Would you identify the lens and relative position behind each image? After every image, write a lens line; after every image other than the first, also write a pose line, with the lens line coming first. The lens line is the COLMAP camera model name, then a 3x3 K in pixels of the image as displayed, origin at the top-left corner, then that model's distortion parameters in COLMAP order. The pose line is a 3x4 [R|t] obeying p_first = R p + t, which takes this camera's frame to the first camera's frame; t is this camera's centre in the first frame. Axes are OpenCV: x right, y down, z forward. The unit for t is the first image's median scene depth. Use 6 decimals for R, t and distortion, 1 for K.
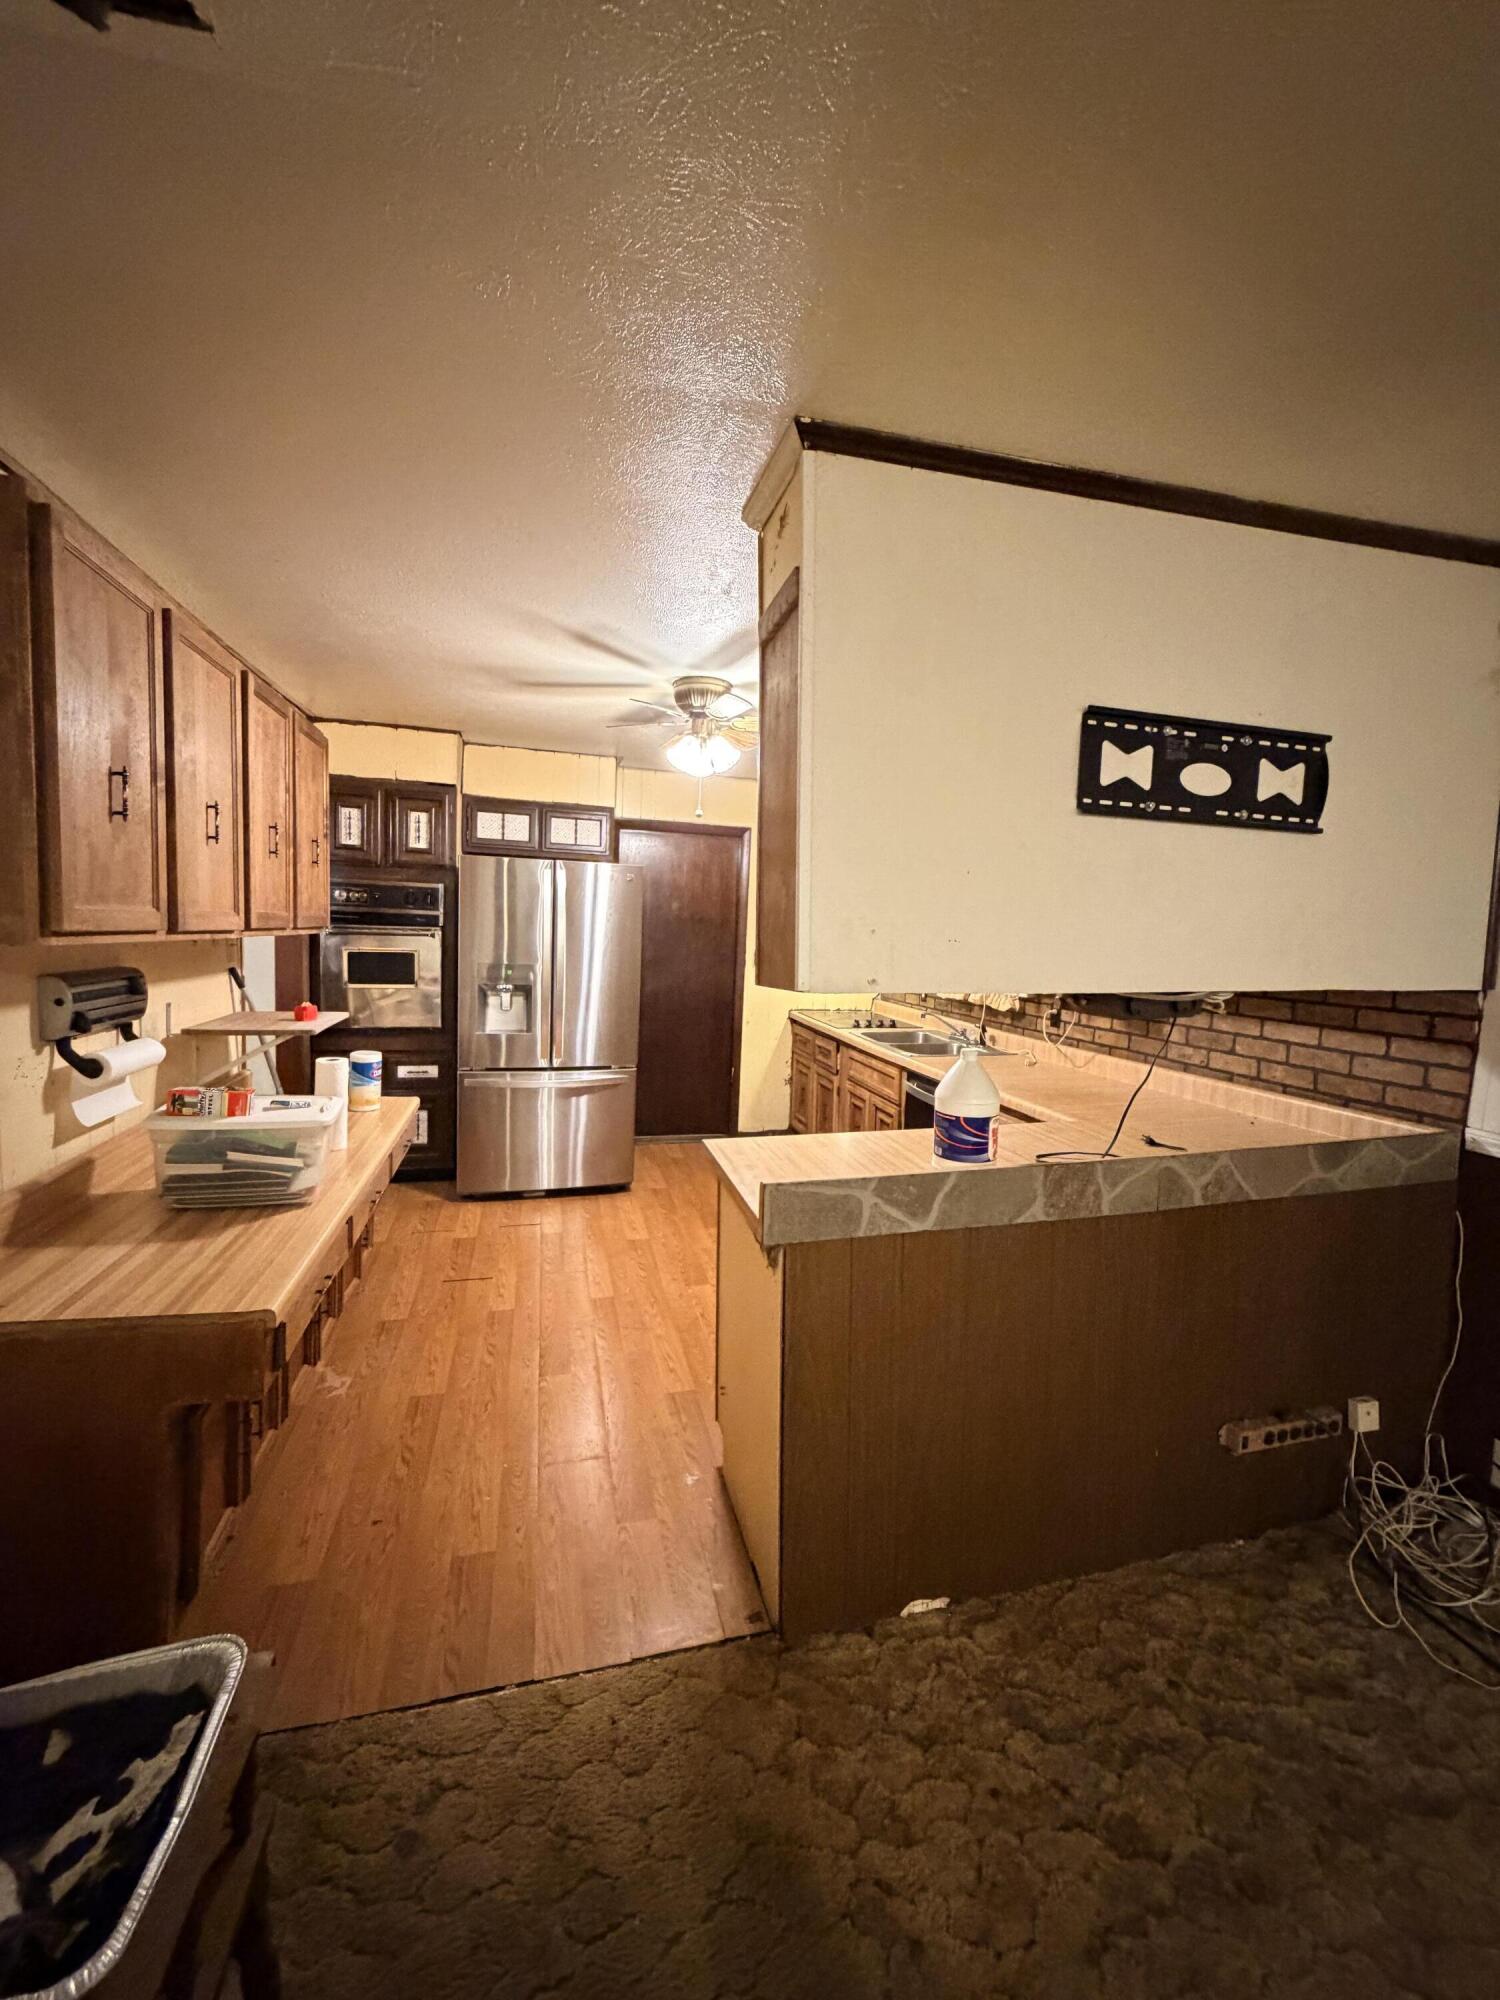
lens RADIAL K [[796.1, 0, 750.0], [0, 796.1, 1000.0], [0, 0, 1]] dist [0.000827, -0.000020]
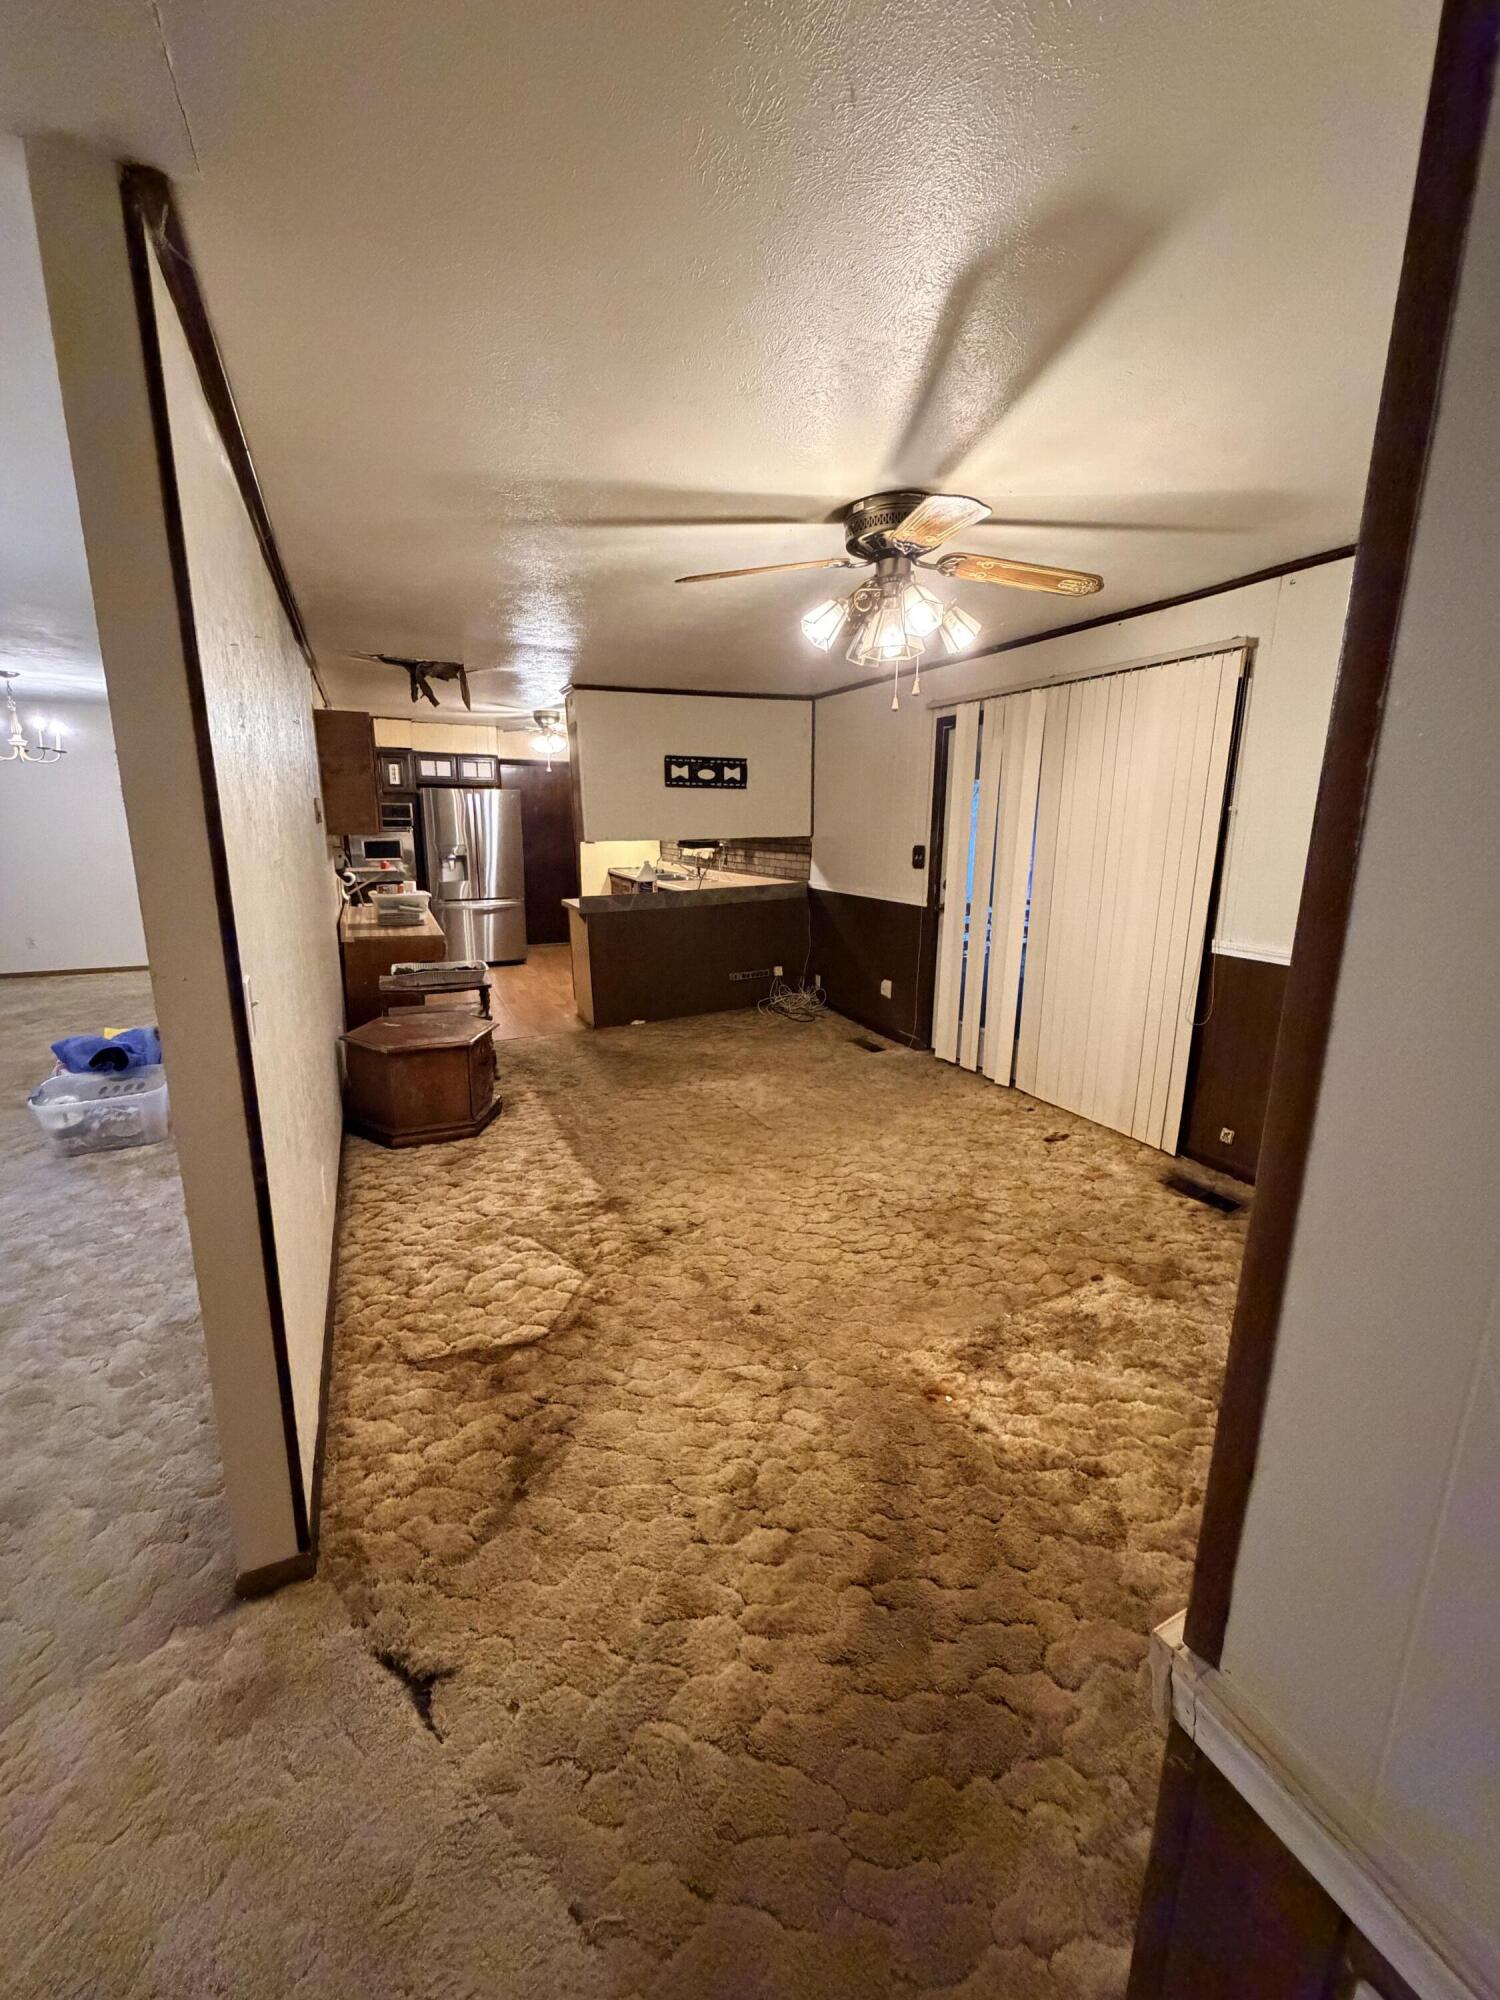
lens RADIAL K [[796.1, 0, 750.0], [0, 796.1, 1000.0], [0, 0, 1]] dist [0.000827, -0.000020]
pose [[0.983104, -0.069115, 0.169496, 0.102991], [0.044942, 0.988771, 0.142520, 0.166690], [-0.177443, -0.132495, 0.975171, -2.098807]]
